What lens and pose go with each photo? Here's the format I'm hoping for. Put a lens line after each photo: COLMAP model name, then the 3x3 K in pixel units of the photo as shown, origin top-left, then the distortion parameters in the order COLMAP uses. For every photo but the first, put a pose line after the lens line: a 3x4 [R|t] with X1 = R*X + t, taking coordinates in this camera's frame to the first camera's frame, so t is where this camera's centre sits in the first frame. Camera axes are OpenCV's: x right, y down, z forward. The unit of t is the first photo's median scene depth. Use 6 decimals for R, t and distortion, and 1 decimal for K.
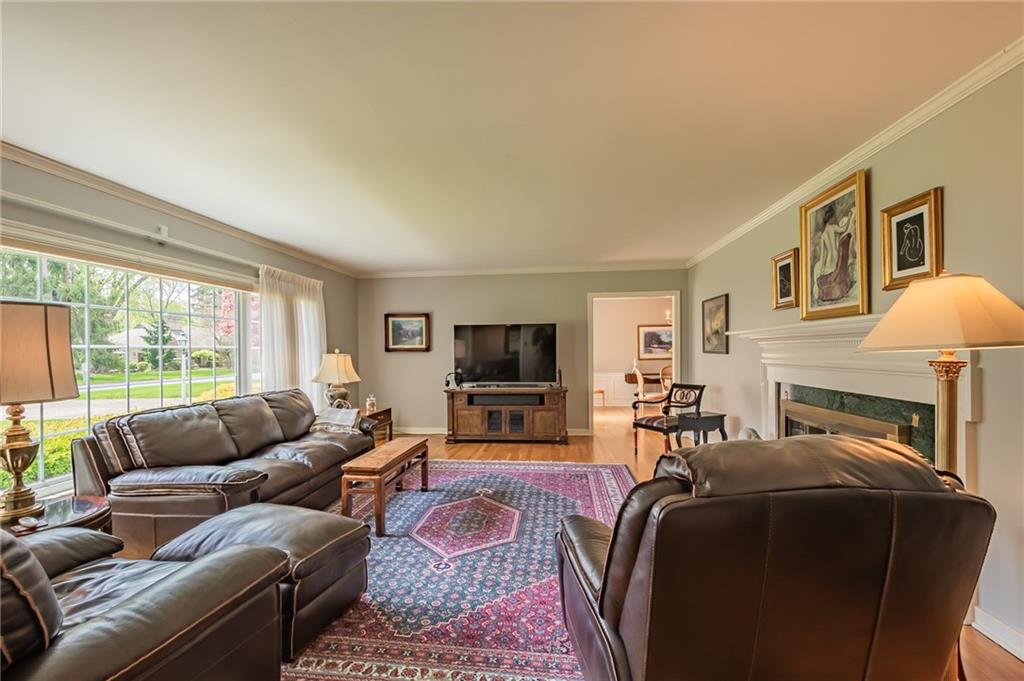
lens RADIAL K [[458.0, 0, 506.2], [0, 458.0, 348.7], [0, 0, 1]] dist [0.012628, -0.001917]
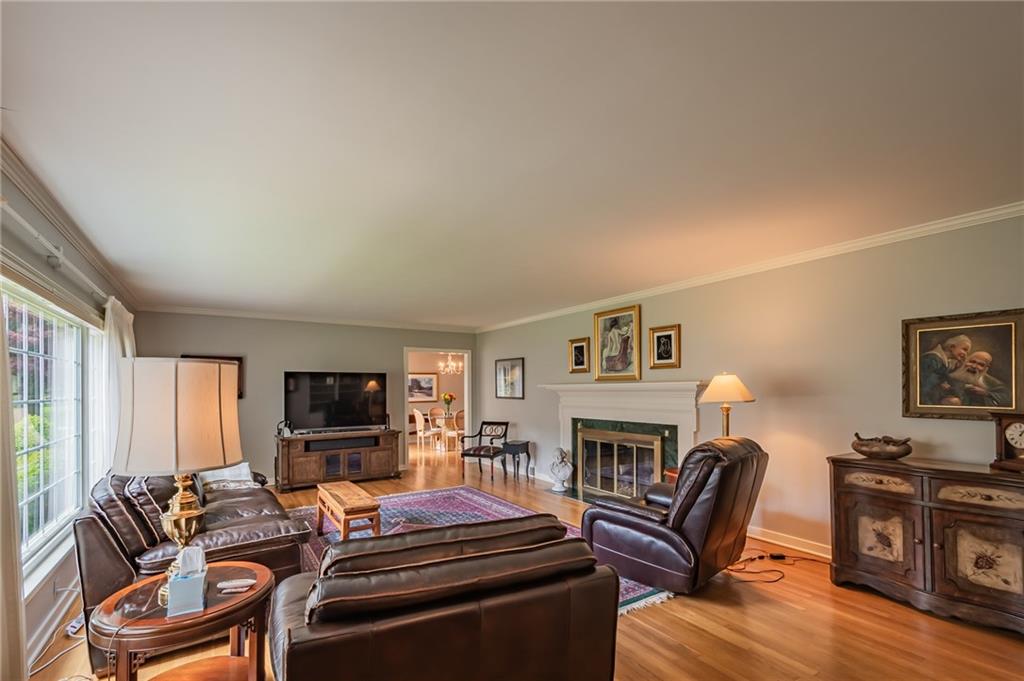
lens RADIAL K [[458.0, 0, 484.0], [0, 458.0, 381.1], [0, 0, 1]] dist [0.012628, -0.001917]
pose [[0.784978, 0.012640, 0.619395, -0.655974], [-0.002323, 0.999845, -0.017459, -0.026701], [-0.619520, 0.012266, 0.784885, -0.068042]]
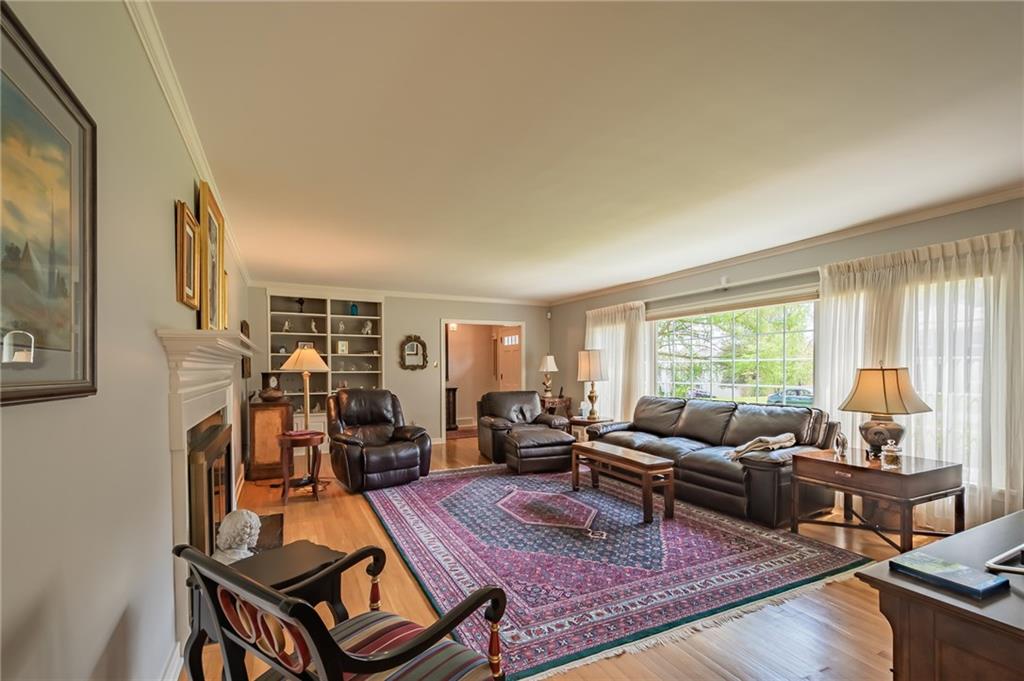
lens RADIAL K [[458.0, 0, 502.6], [0, 458.0, 371.2], [0, 0, 1]] dist [0.012628, -0.001917]
pose [[-0.841491, 0.017455, -0.539989, 0.585448], [0.011394, 0.999829, 0.014564, -0.000434], [0.540151, 0.006103, -0.841546, 1.731469]]
